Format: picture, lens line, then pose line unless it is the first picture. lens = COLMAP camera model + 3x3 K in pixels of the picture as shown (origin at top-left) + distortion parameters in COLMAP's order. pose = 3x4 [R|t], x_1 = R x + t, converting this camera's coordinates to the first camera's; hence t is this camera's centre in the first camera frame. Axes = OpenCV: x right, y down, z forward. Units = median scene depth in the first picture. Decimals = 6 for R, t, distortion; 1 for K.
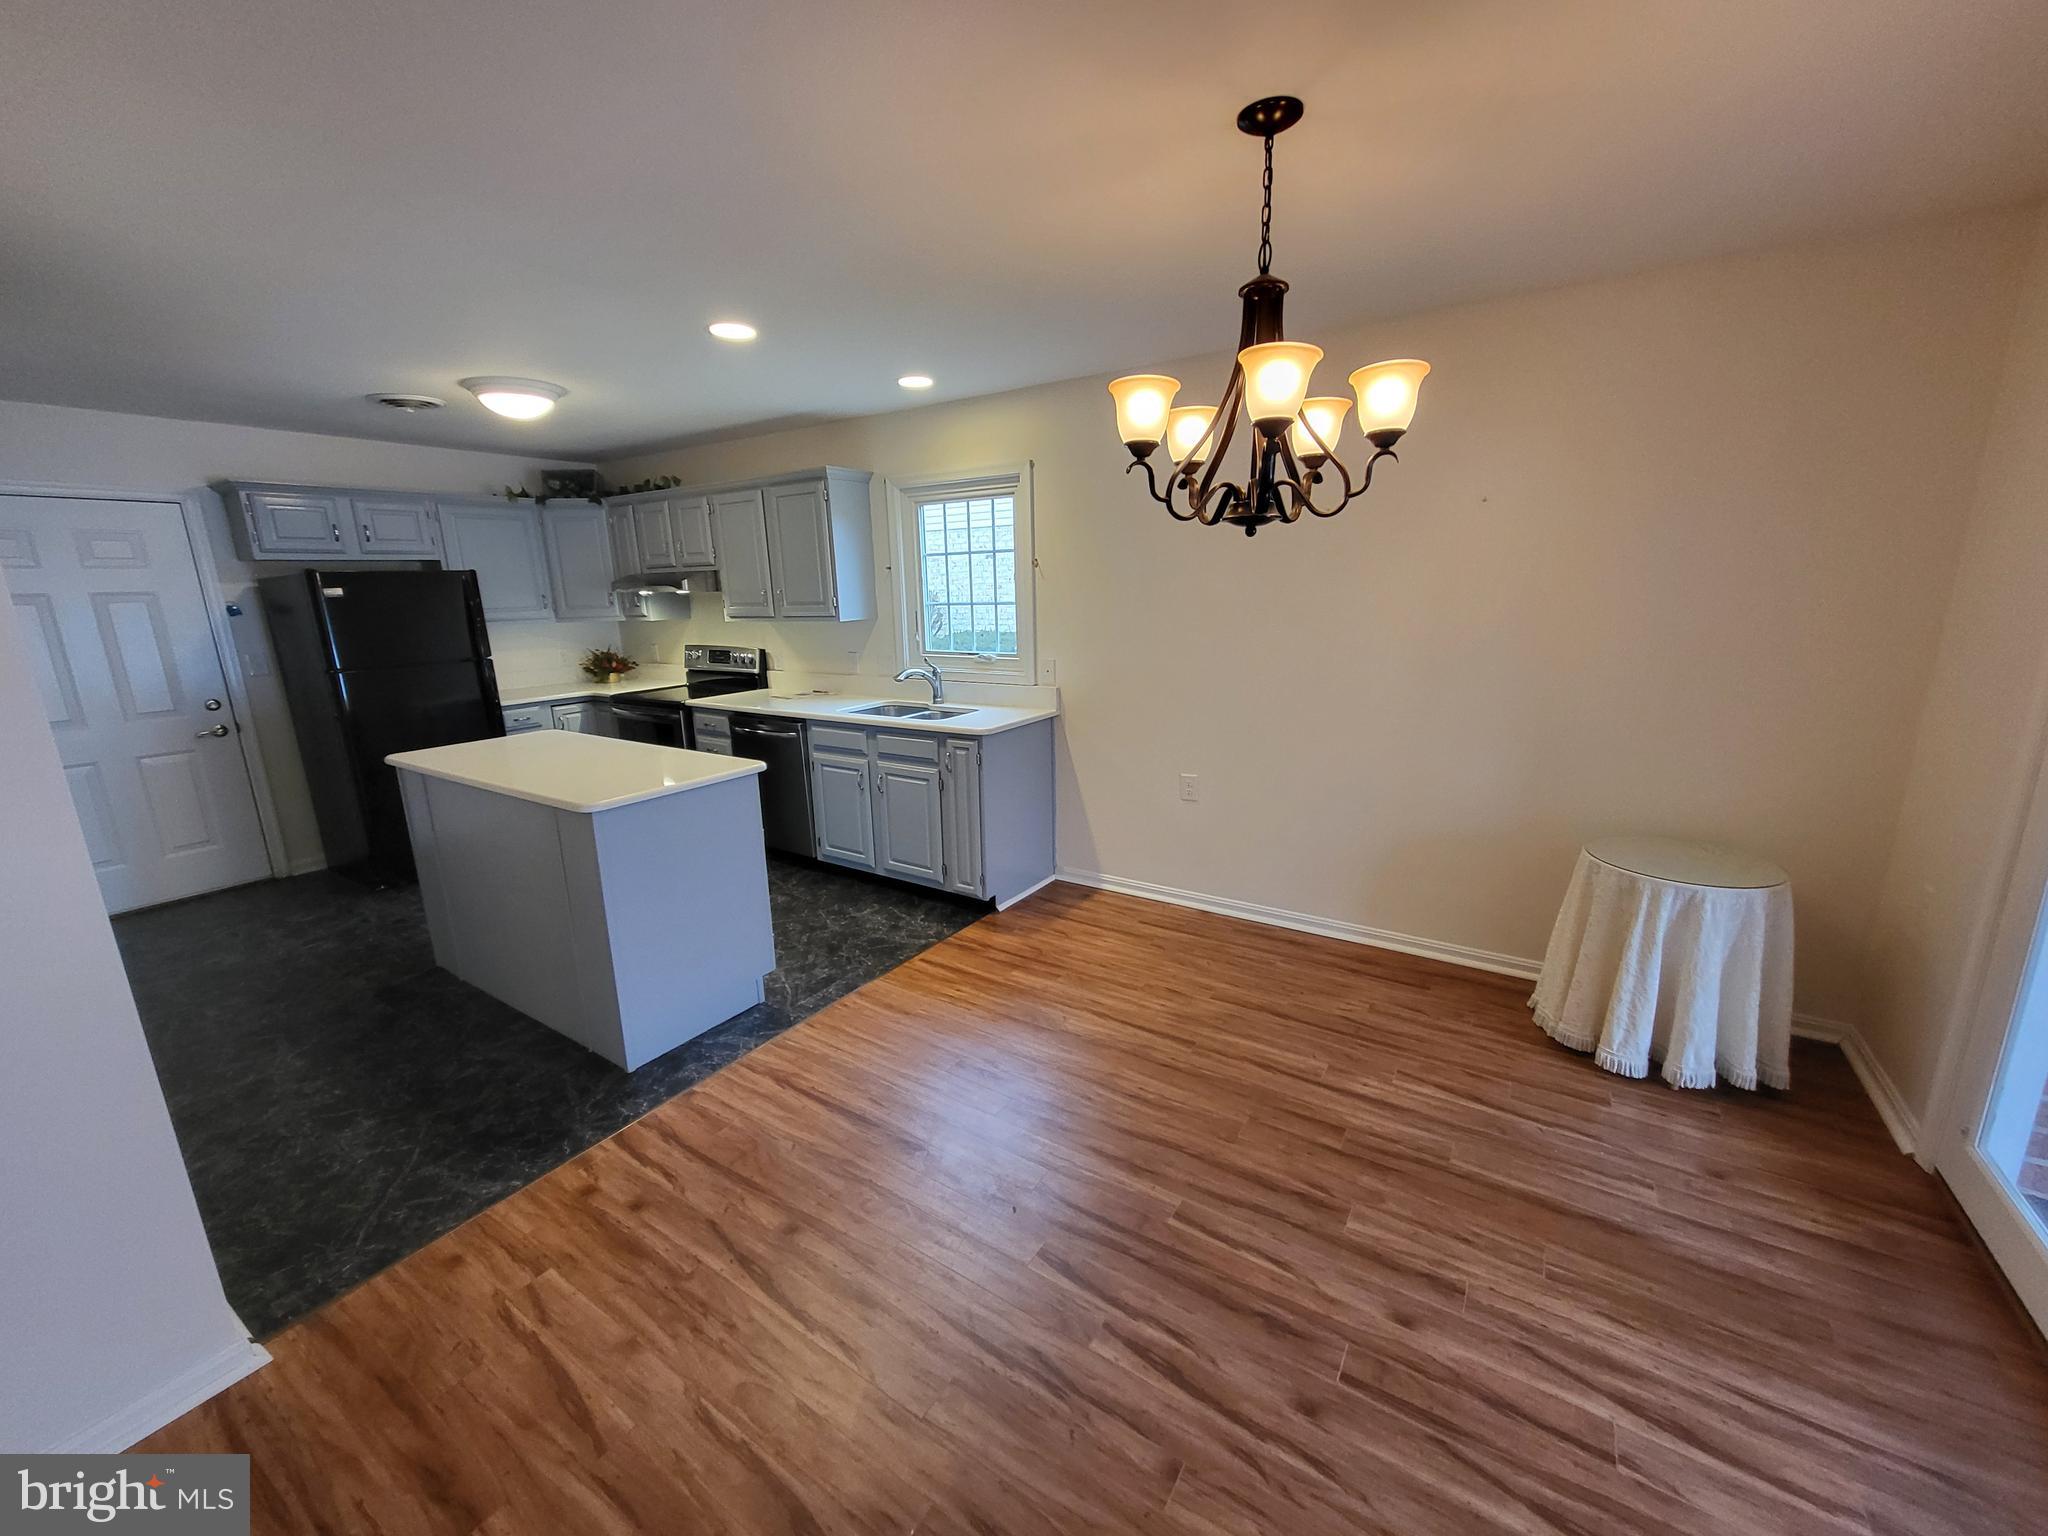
lens RADIAL K [[801.5, 0, 1024.0], [0, 801.5, 768.0], [0, 0, 1]] dist [0.008385, -0.000088]
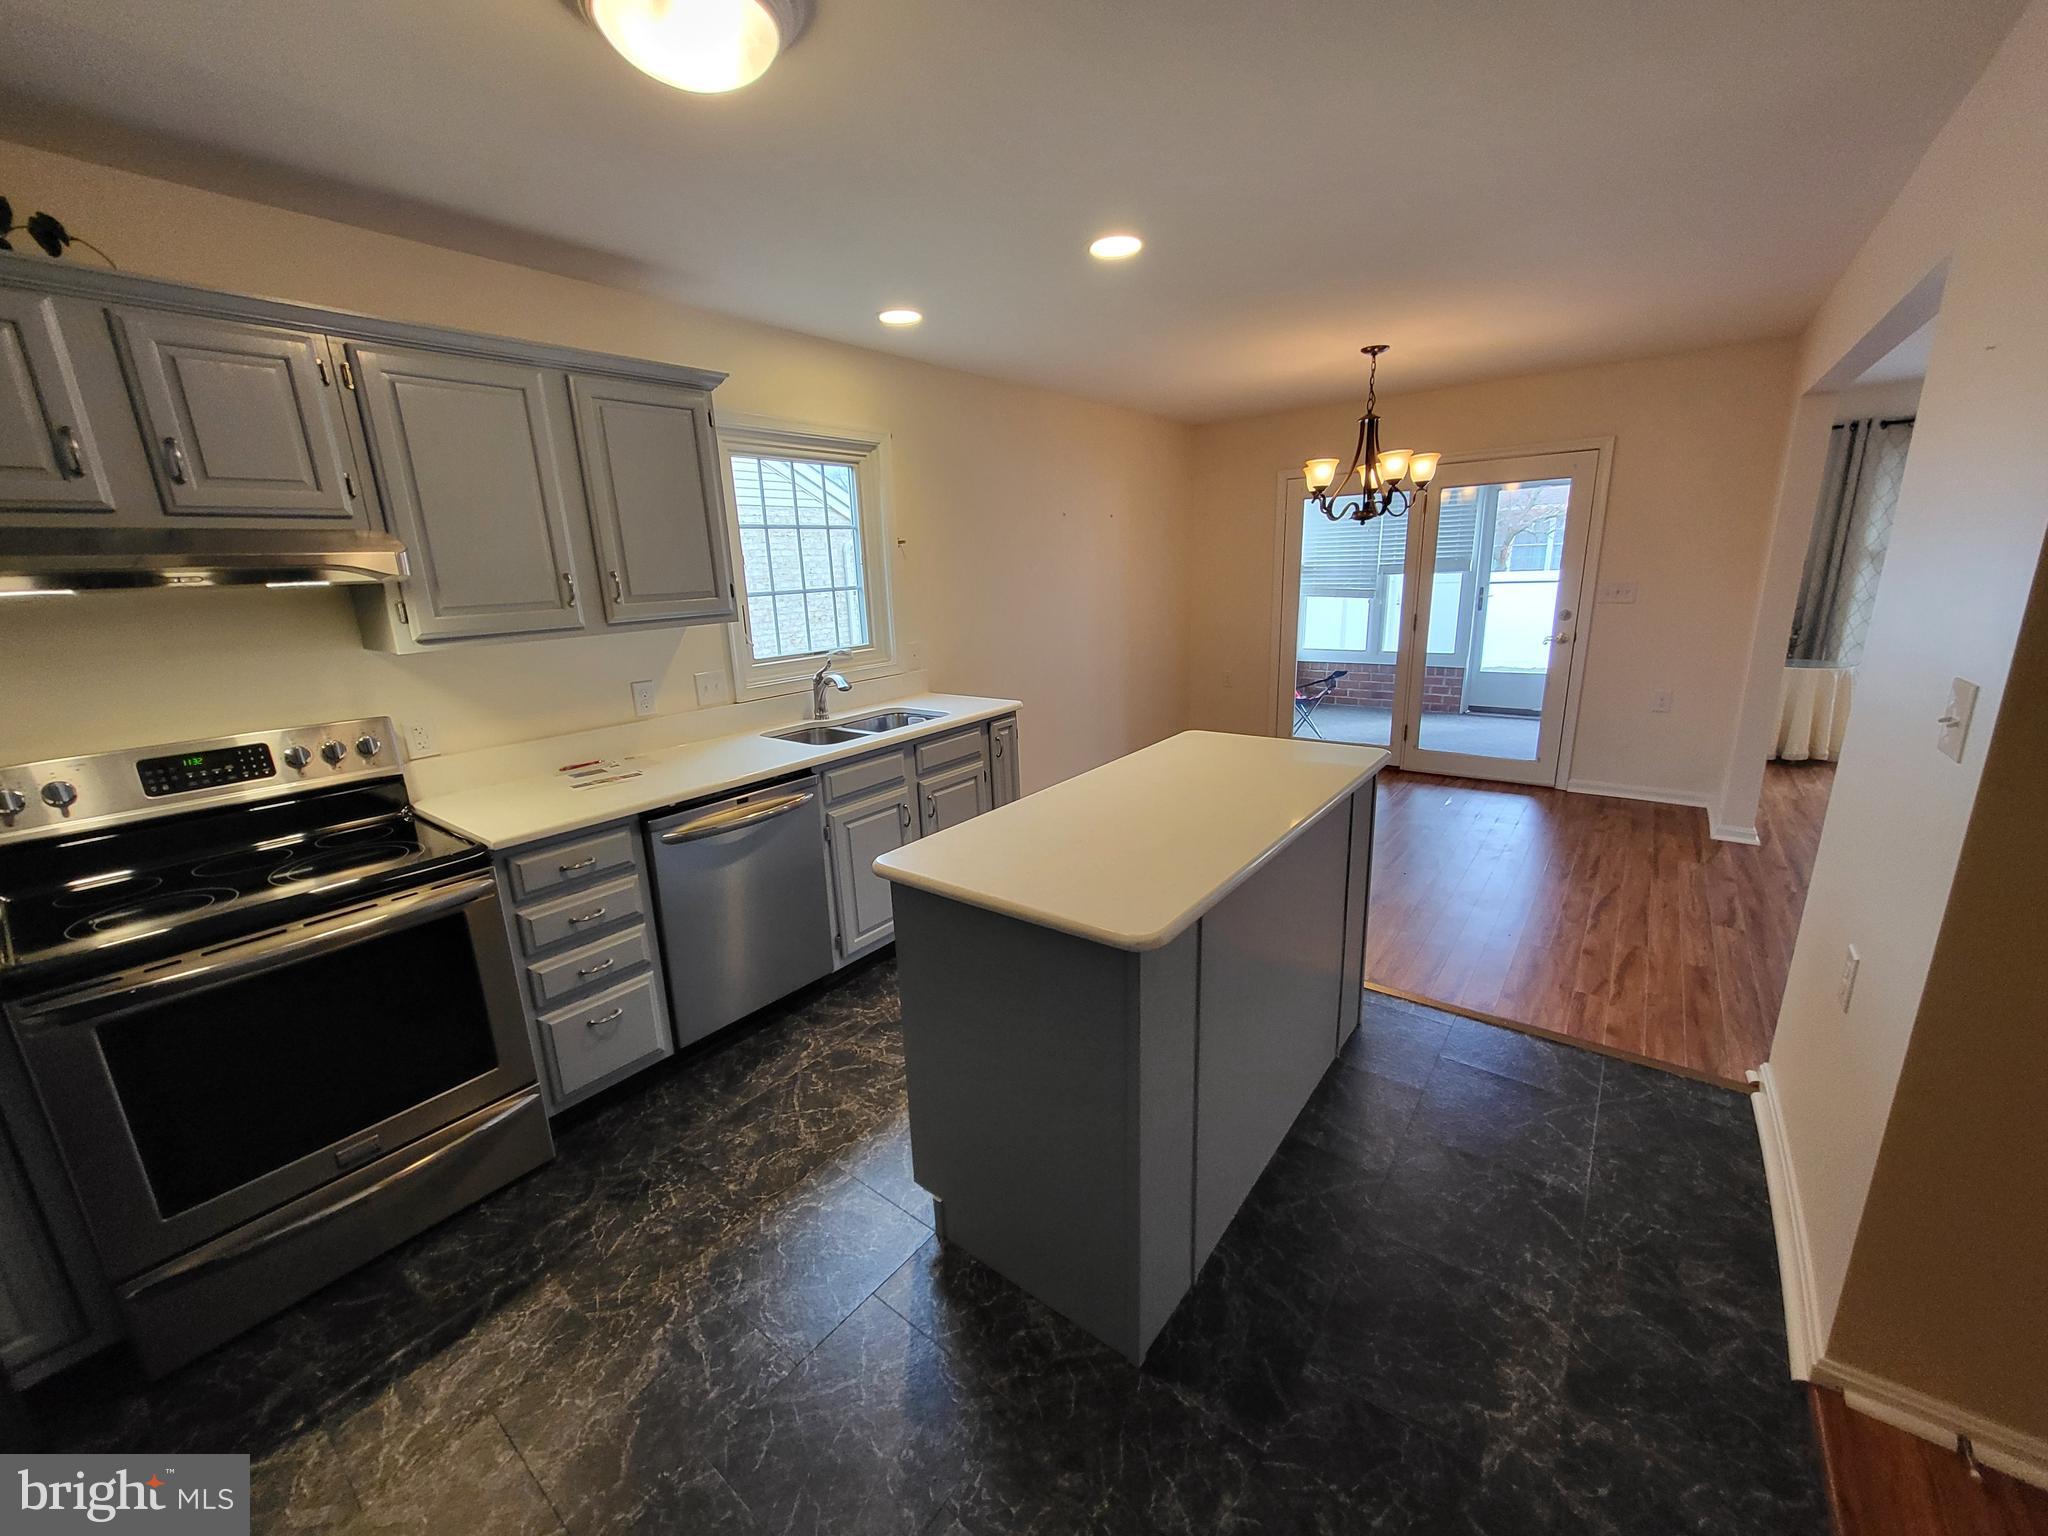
lens RADIAL K [[794.5, 0, 1019.4], [0, 794.5, 767.6], [0, 0, 1]] dist [0.009227, 0.000162]
pose [[0.075598, -0.227287, 0.970889, -0.890378], [0.263497, 0.943618, 0.200386, -0.145718], [-0.961694, 0.240677, 0.131225, 0.754955]]
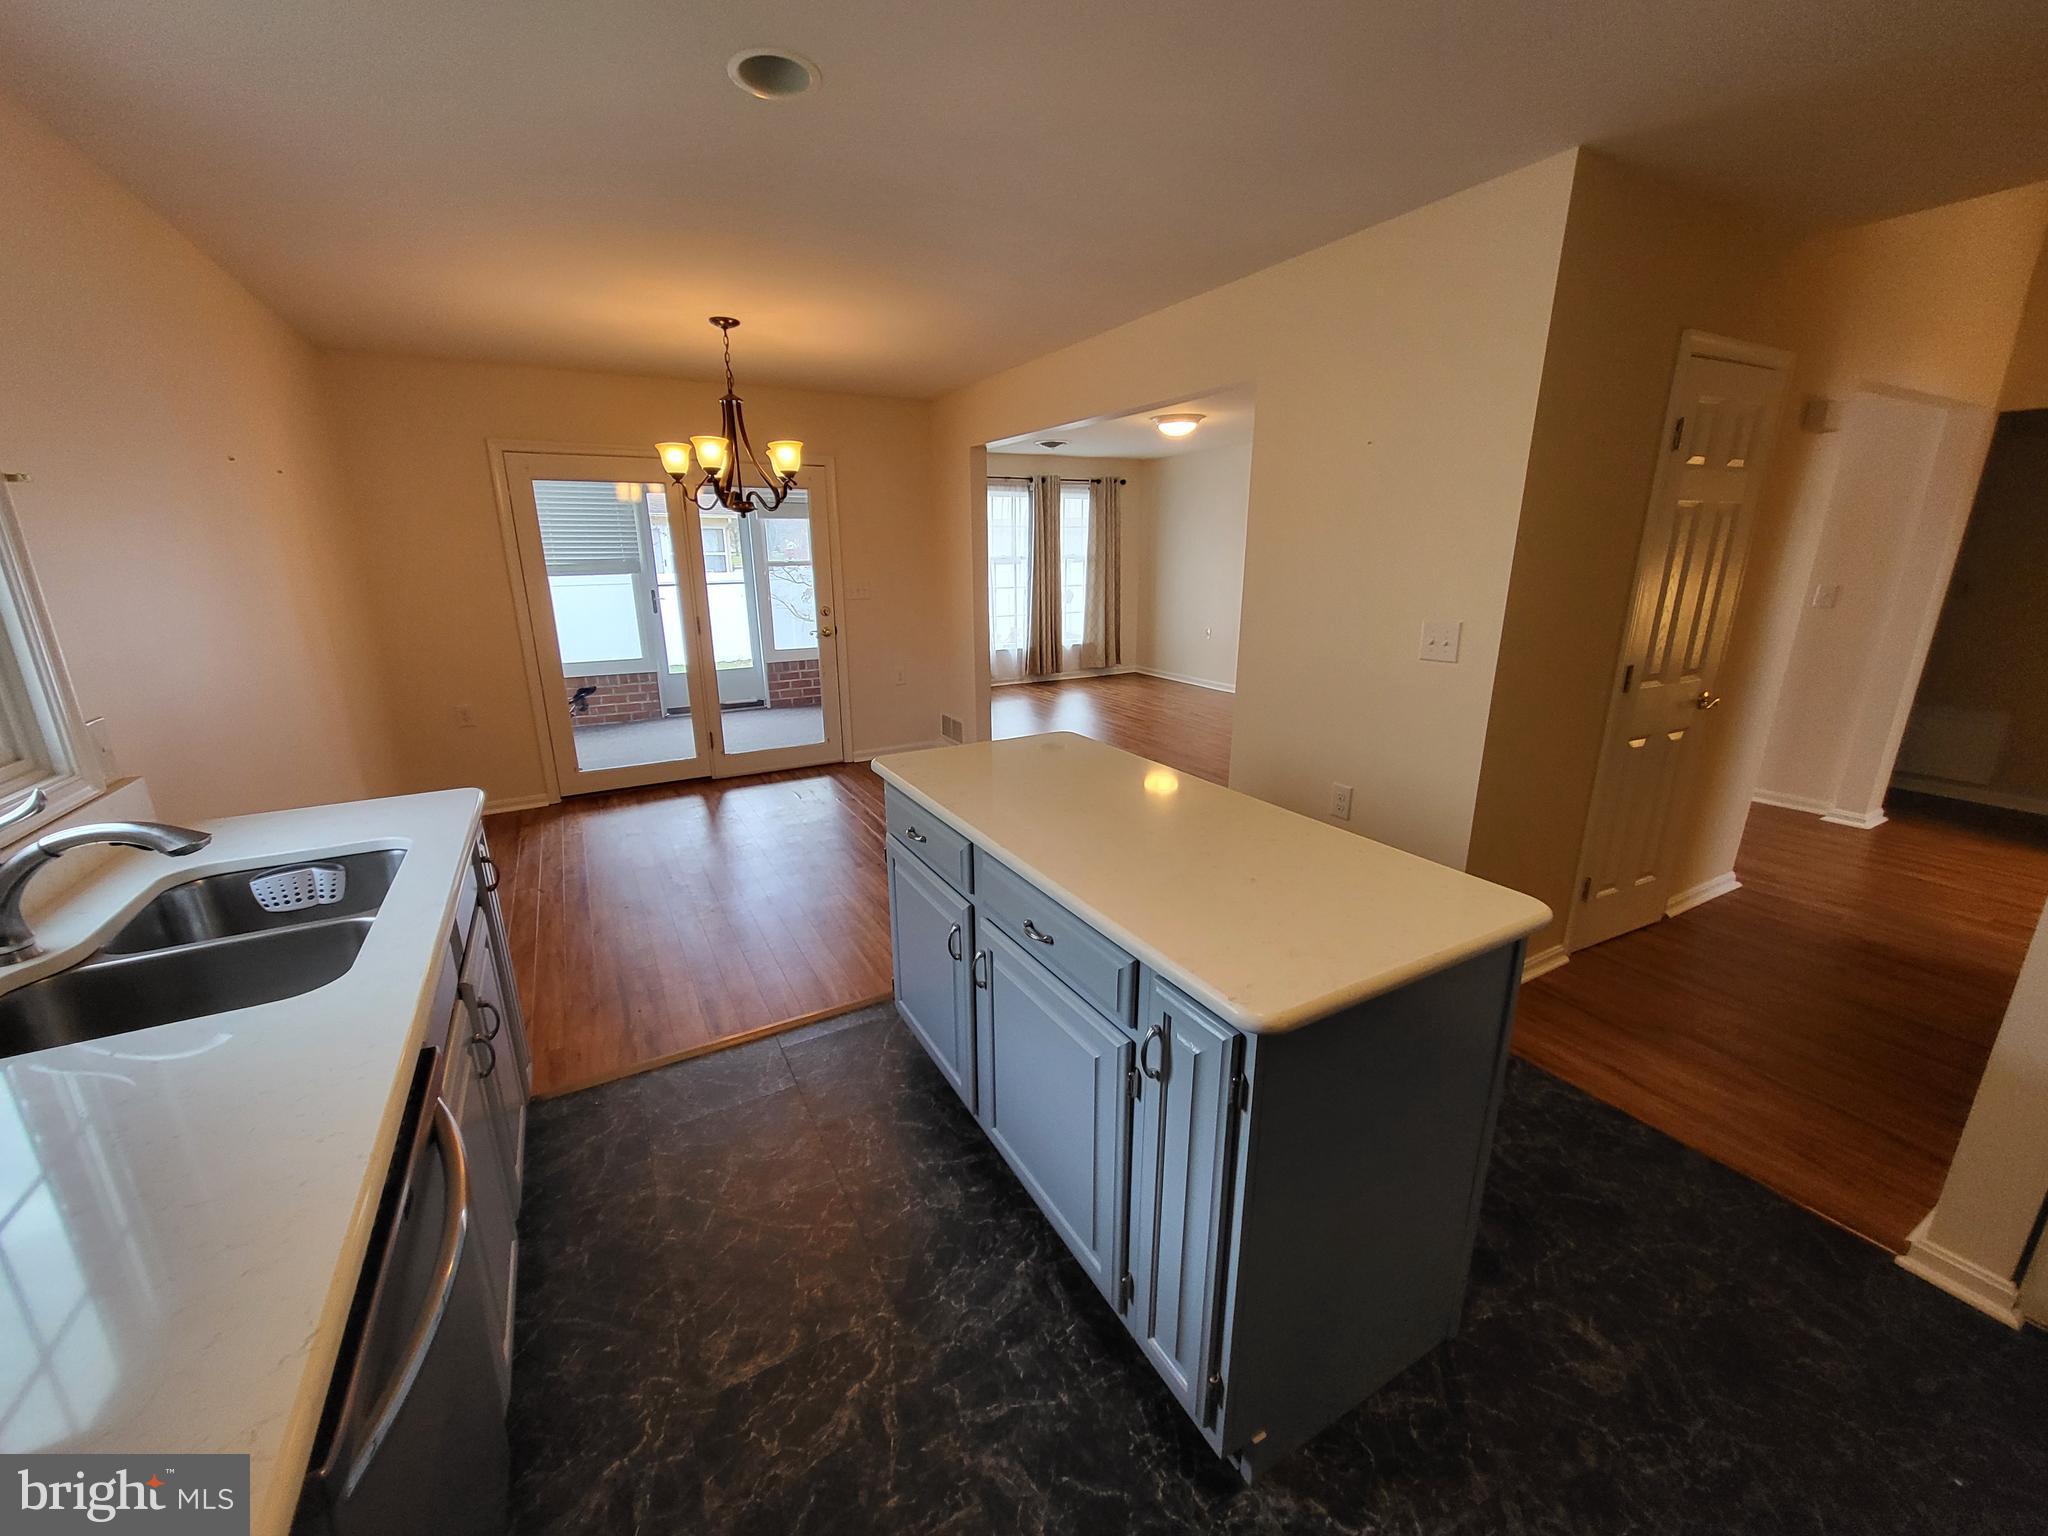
lens RADIAL K [[794.5, 0, 1019.4], [0, 794.5, 767.6], [0, 0, 1]] dist [0.009227, 0.000162]
pose [[-0.887999, -0.095850, 0.449745, -0.555823], [0.129577, 0.886246, 0.444722, -0.224664], [-0.441211, 0.453189, -0.774566, 1.074751]]
